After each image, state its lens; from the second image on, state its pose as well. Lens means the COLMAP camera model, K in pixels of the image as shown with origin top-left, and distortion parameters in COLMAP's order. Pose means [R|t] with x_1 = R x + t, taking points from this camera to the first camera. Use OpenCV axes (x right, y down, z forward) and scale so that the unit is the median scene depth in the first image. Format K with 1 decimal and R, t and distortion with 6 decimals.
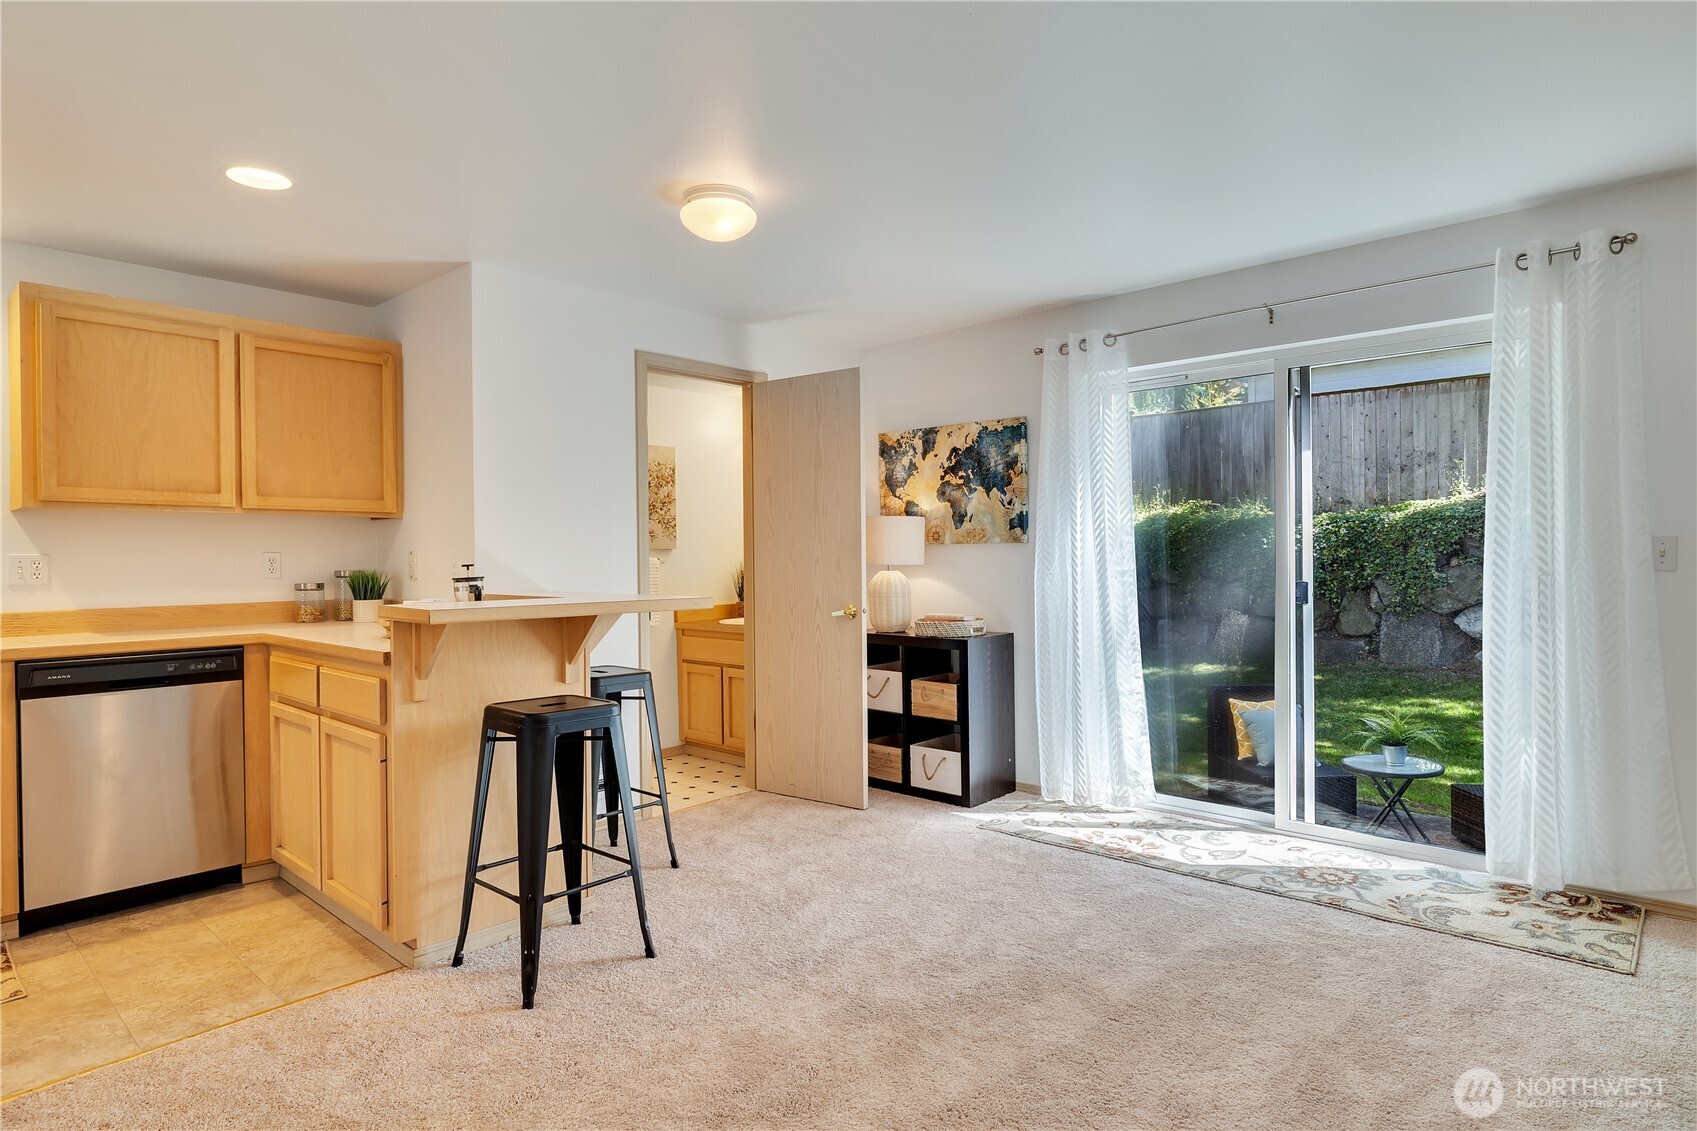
lens RADIAL K [[922.8, 0, 850.4], [0, 922.8, 565.1], [0, 0, 1]] dist [-0.000133, 0.000075]
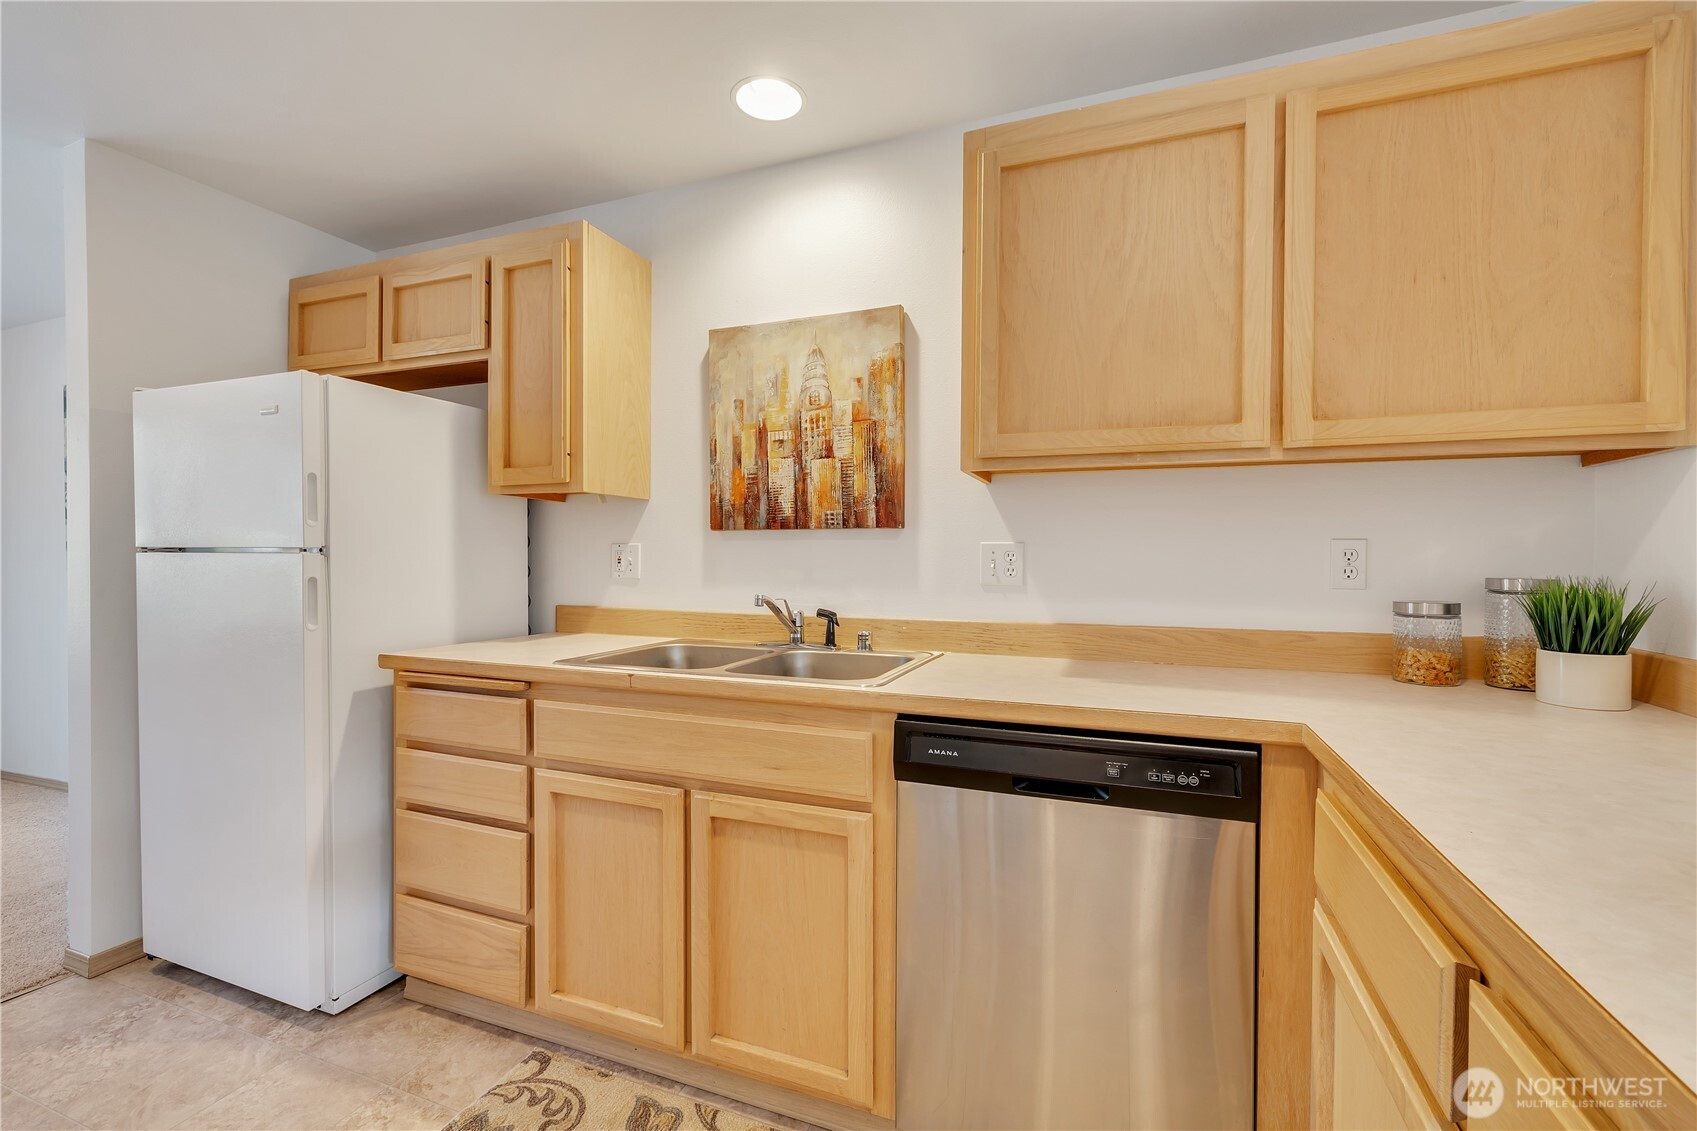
lens RADIAL K [[721.9, 0, 856.0], [0, 721.9, 561.9], [0, 0, 1]] dist [-0.001190, -0.000171]
pose [[0.365775, 0.016285, -0.930561, -0.341792], [-0.015695, 0.999813, 0.011327, -0.000720], [0.930571, 0.010462, 0.365962, 0.578909]]
